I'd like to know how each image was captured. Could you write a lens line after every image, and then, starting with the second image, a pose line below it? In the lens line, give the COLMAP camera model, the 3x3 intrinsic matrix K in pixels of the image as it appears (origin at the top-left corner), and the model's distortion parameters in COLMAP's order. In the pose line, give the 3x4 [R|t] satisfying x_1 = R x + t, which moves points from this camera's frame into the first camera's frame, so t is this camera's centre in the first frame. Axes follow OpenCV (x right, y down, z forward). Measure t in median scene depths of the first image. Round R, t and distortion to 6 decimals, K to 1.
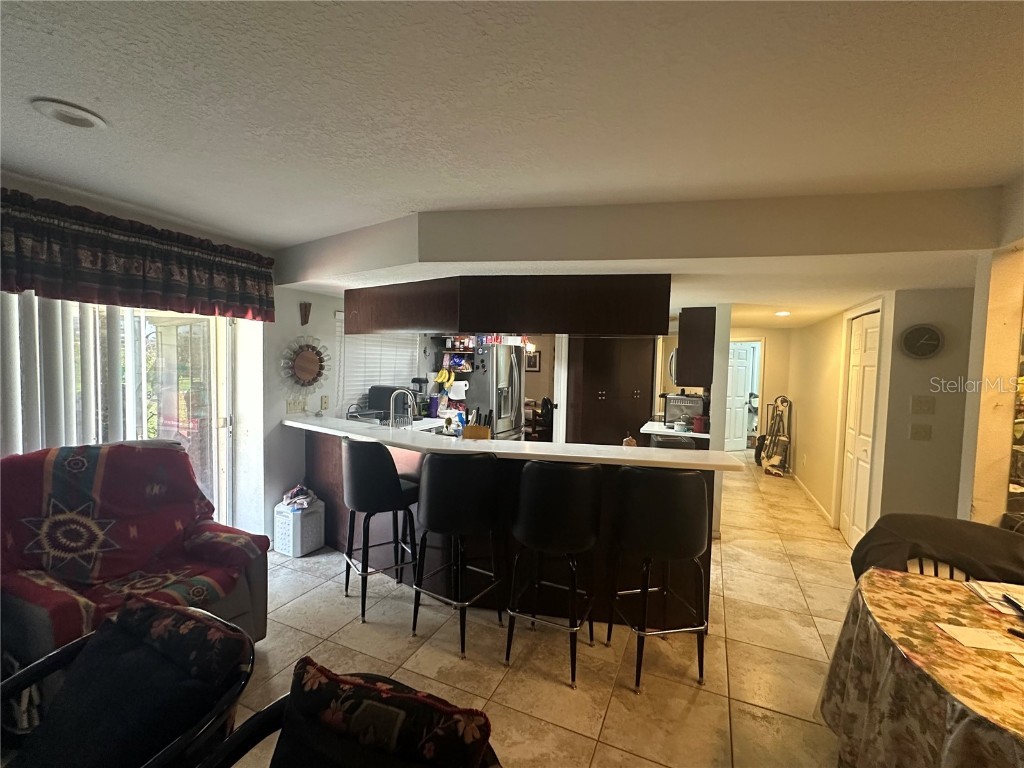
lens RADIAL K [[445.1, 0, 507.3], [0, 445.1, 385.5], [0, 0, 1]] dist [0.000442, 0.000268]
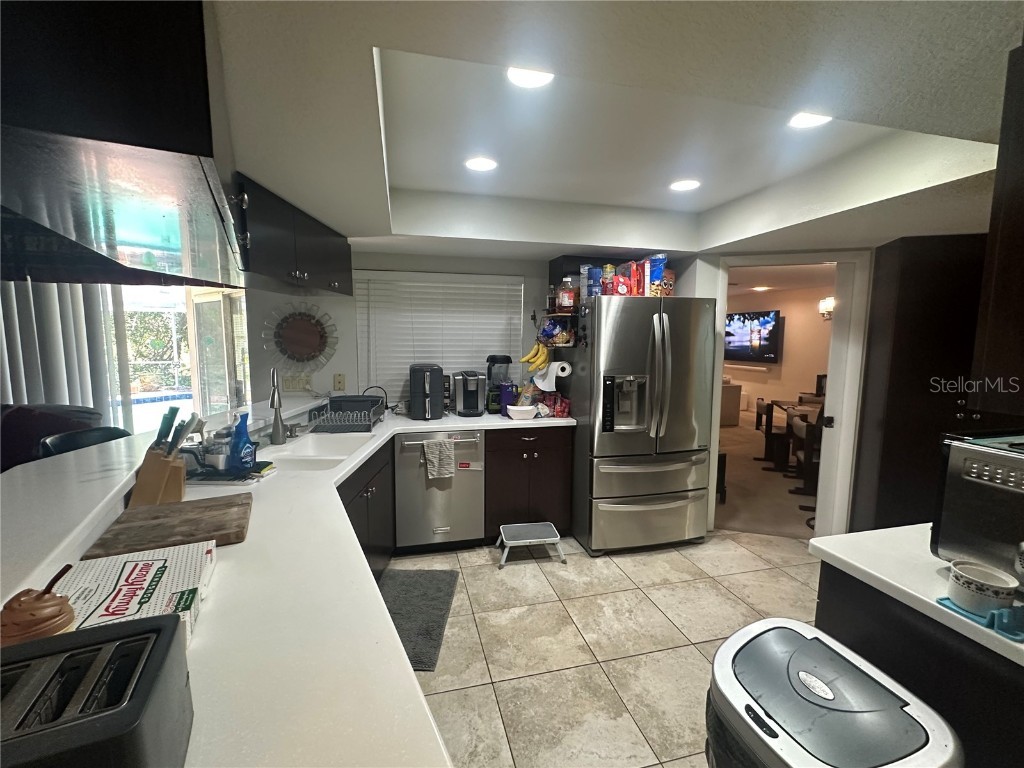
lens RADIAL K [[445.1, 0, 507.3], [0, 445.1, 385.5], [0, 0, 1]] dist [0.000442, 0.000268]
pose [[0.623979, 0.065937, -0.778654, 0.630745], [-0.031731, 0.997750, 0.059063, -0.021441], [0.780797, -0.012146, 0.624667, 1.047968]]
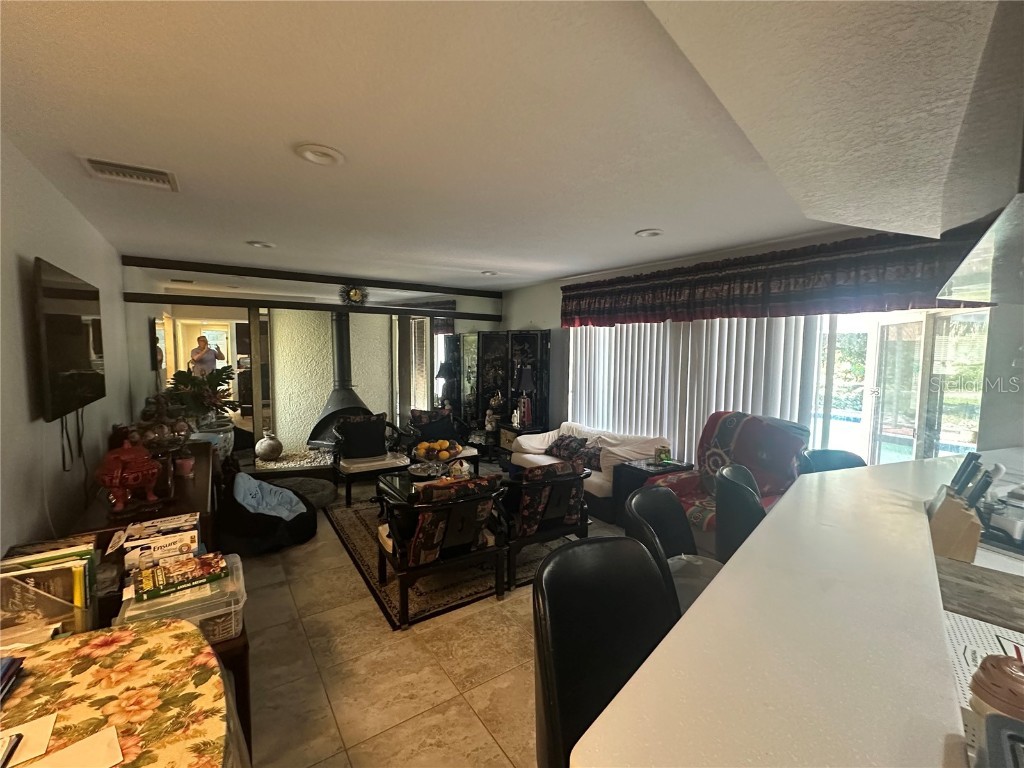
lens RADIAL K [[454.4, 0, 519.3], [0, 454.4, 384.9], [0, 0, 1]] dist [0.000293, -0.000123]
pose [[-0.511306, 0.039304, -0.858499, 0.624896], [-0.064280, 0.994406, 0.083810, -0.033826], [0.856991, 0.098036, -0.505920, 0.902563]]
